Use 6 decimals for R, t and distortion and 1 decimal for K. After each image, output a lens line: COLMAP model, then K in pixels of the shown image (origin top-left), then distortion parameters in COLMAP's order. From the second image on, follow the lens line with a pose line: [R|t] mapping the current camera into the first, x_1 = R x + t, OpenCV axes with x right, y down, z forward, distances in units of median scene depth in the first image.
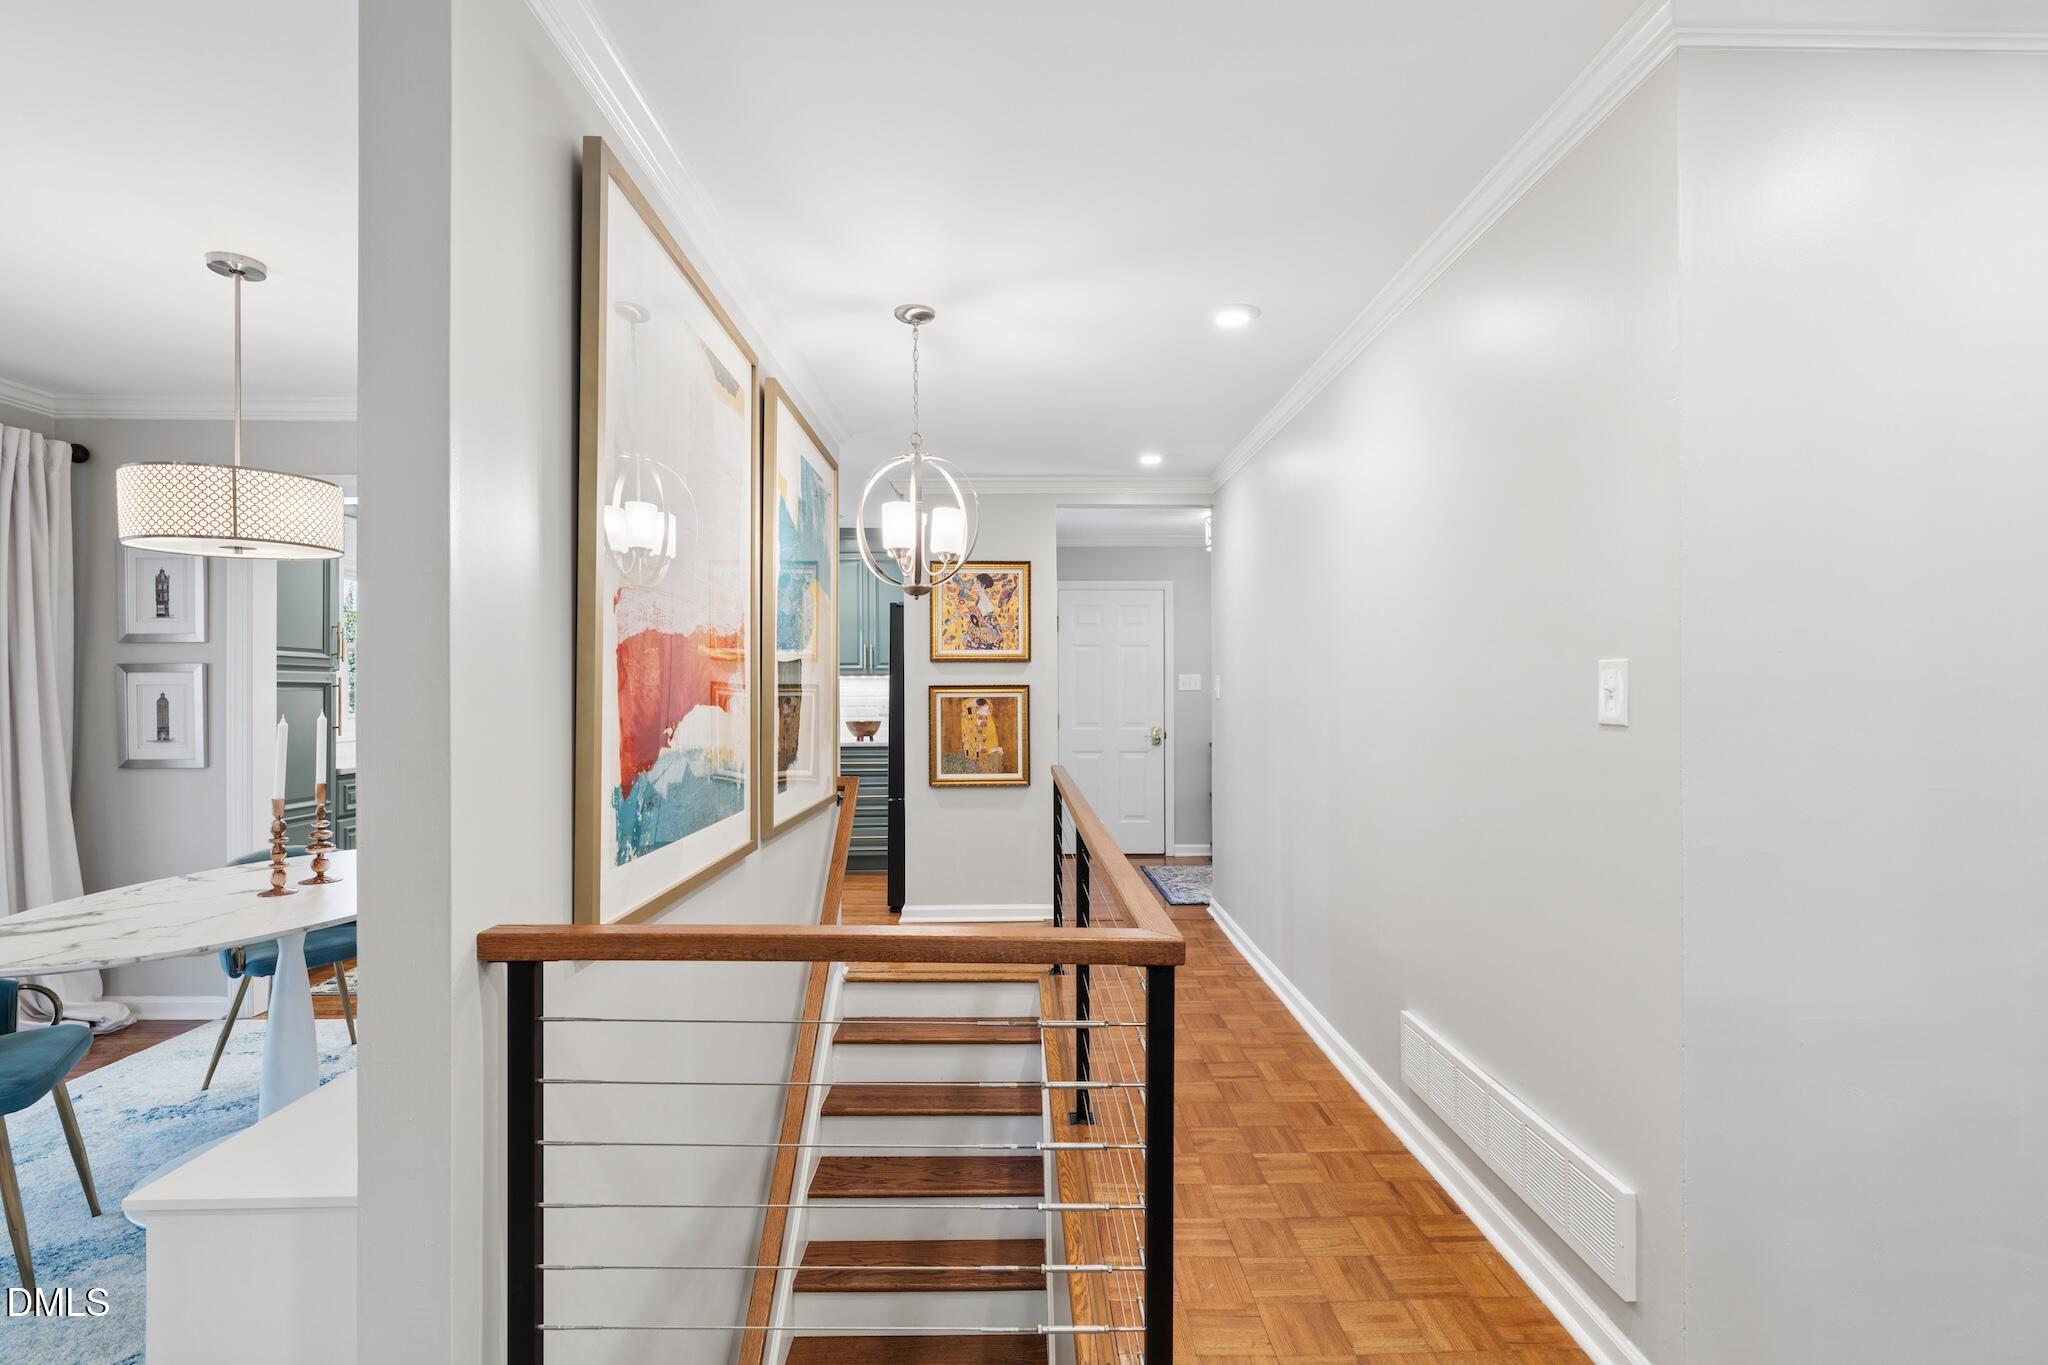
lens RADIAL K [[918.1, 0, 1032.3], [0, 918.1, 679.4], [0, 0, 1]] dist [-0.000970, 0.001338]
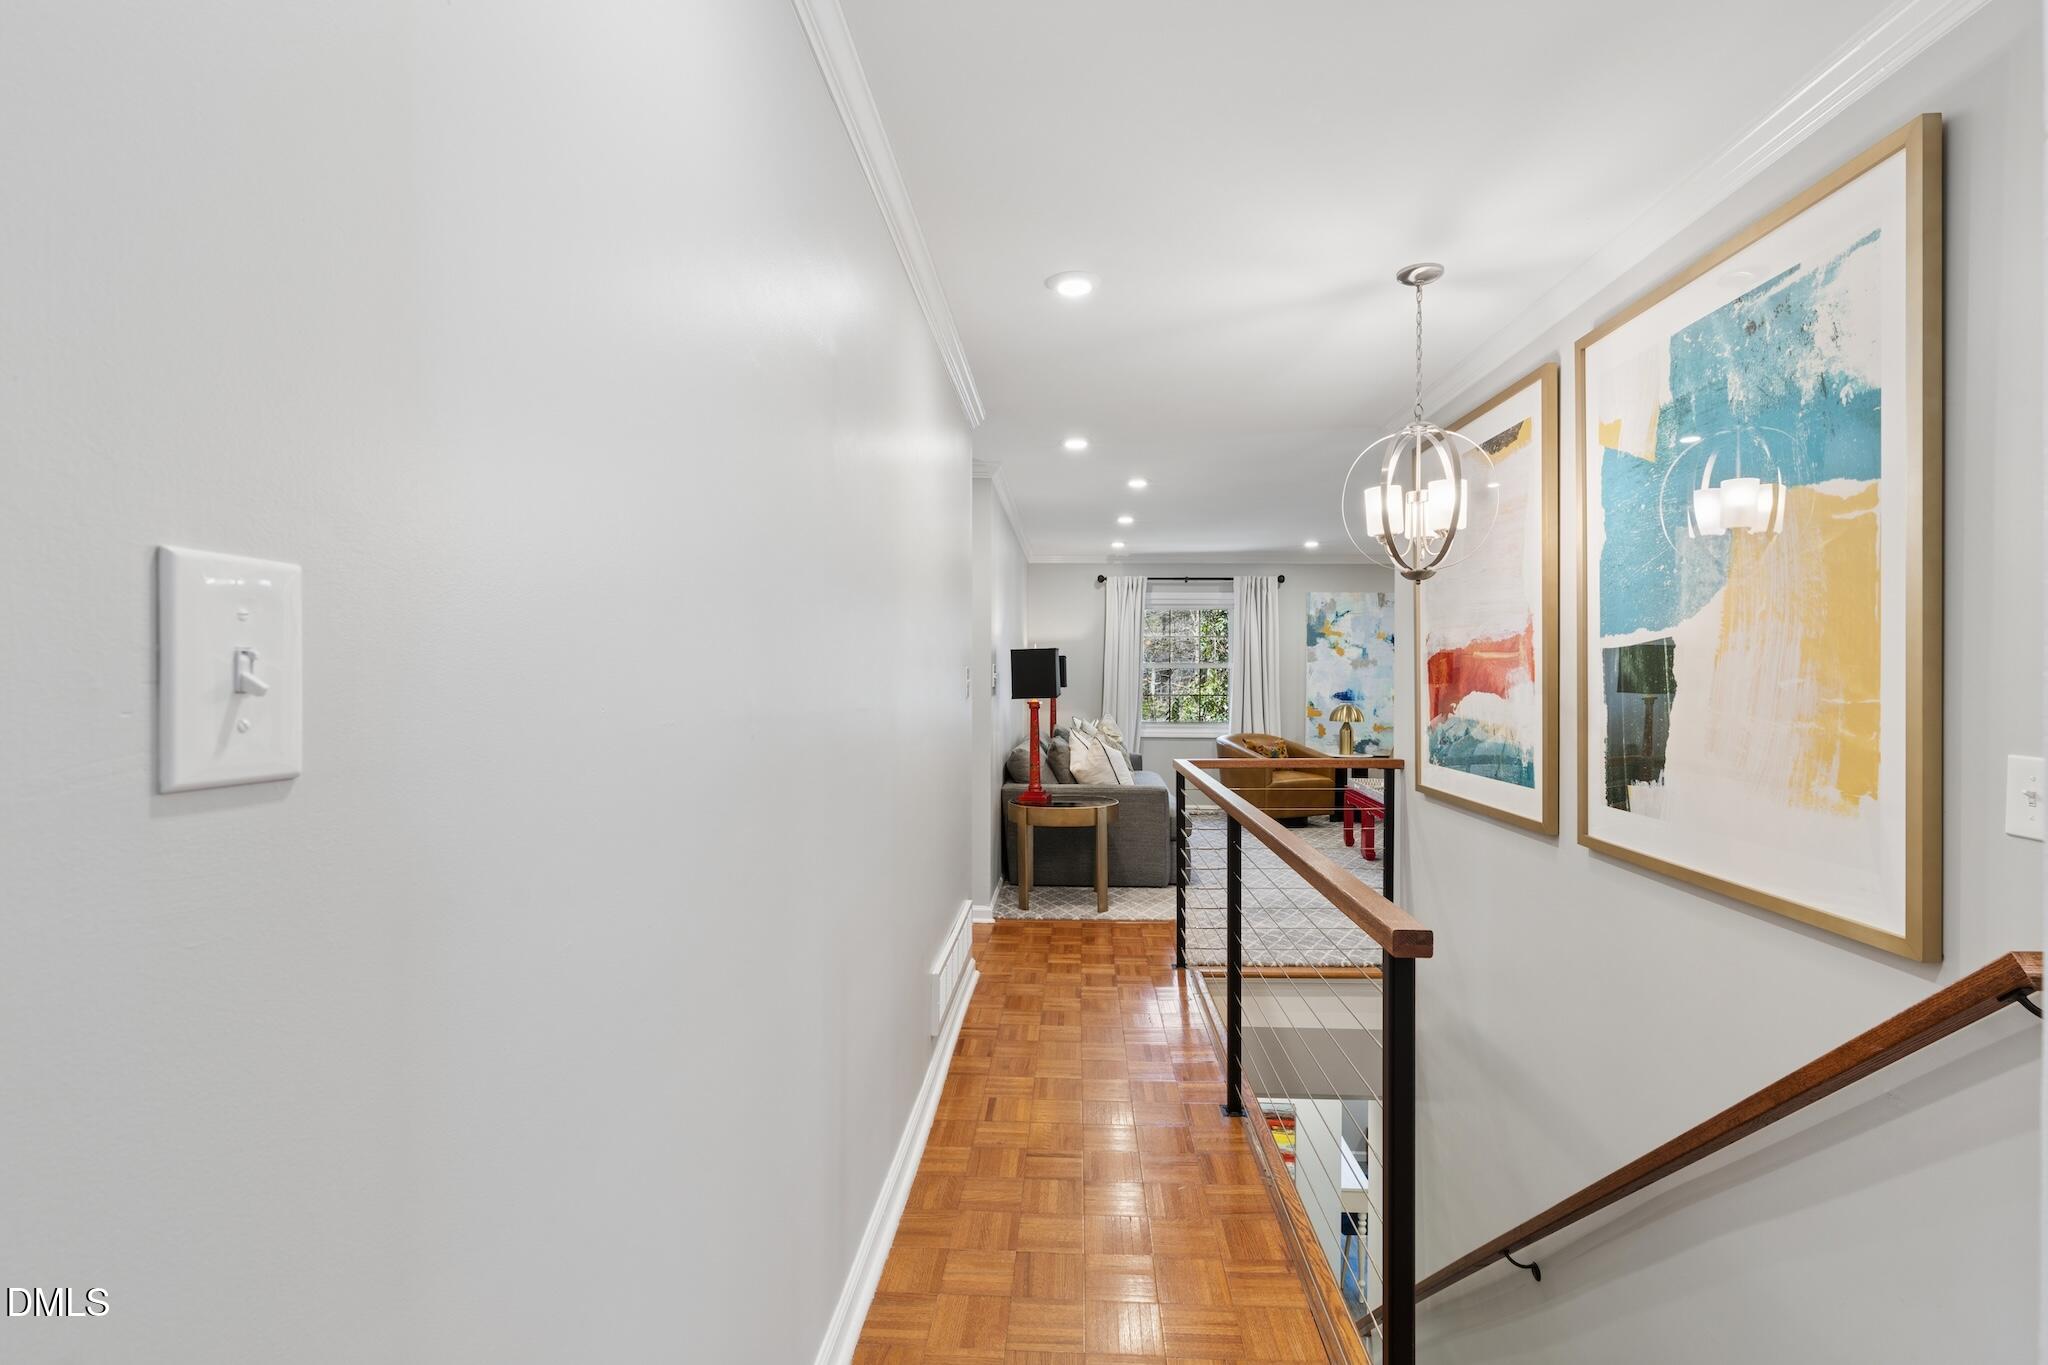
lens RADIAL K [[918.1, 0, 1032.3], [0, 918.1, 679.4], [0, 0, 1]] dist [-0.000970, 0.001338]
pose [[-0.997058, 0.001327, 0.076642, 0.250190], [0.000549, 0.999948, -0.010163, 0.022864], [-0.076651, -0.010091, -0.997007, 2.568763]]
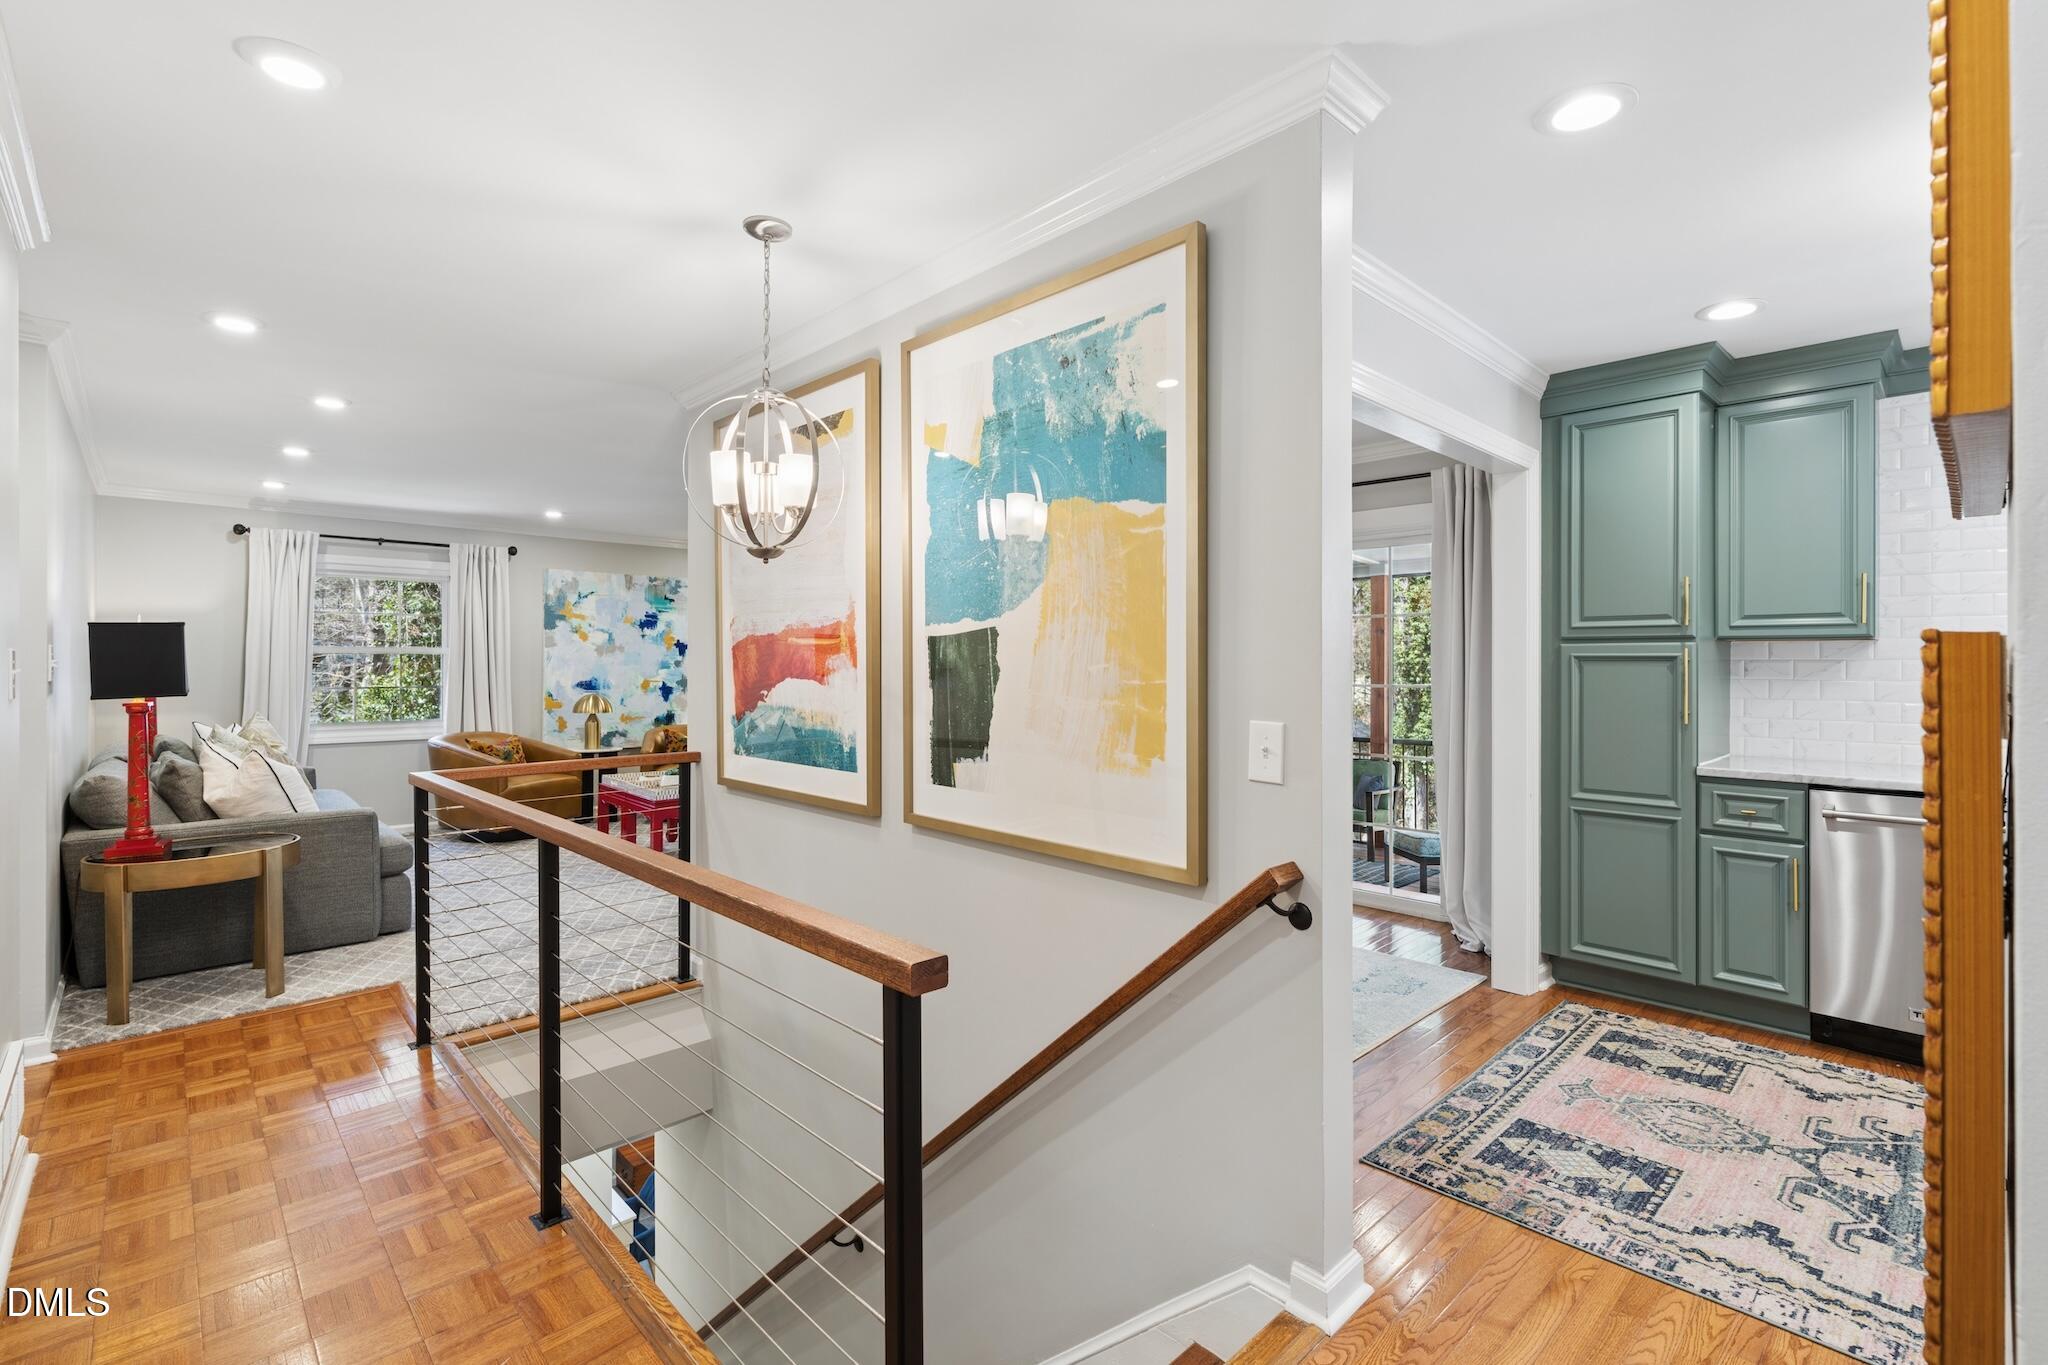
lens RADIAL K [[921.4, 0, 1025.5], [0, 921.4, 663.2], [0, 0, 1]] dist [-0.003208, 0.001624]
pose [[-0.744583, 0.003578, -0.667520, 0.350906], [0.012226, 0.999891, -0.008279, 0.020448], [0.667417, -0.014325, -0.744546, 2.368362]]
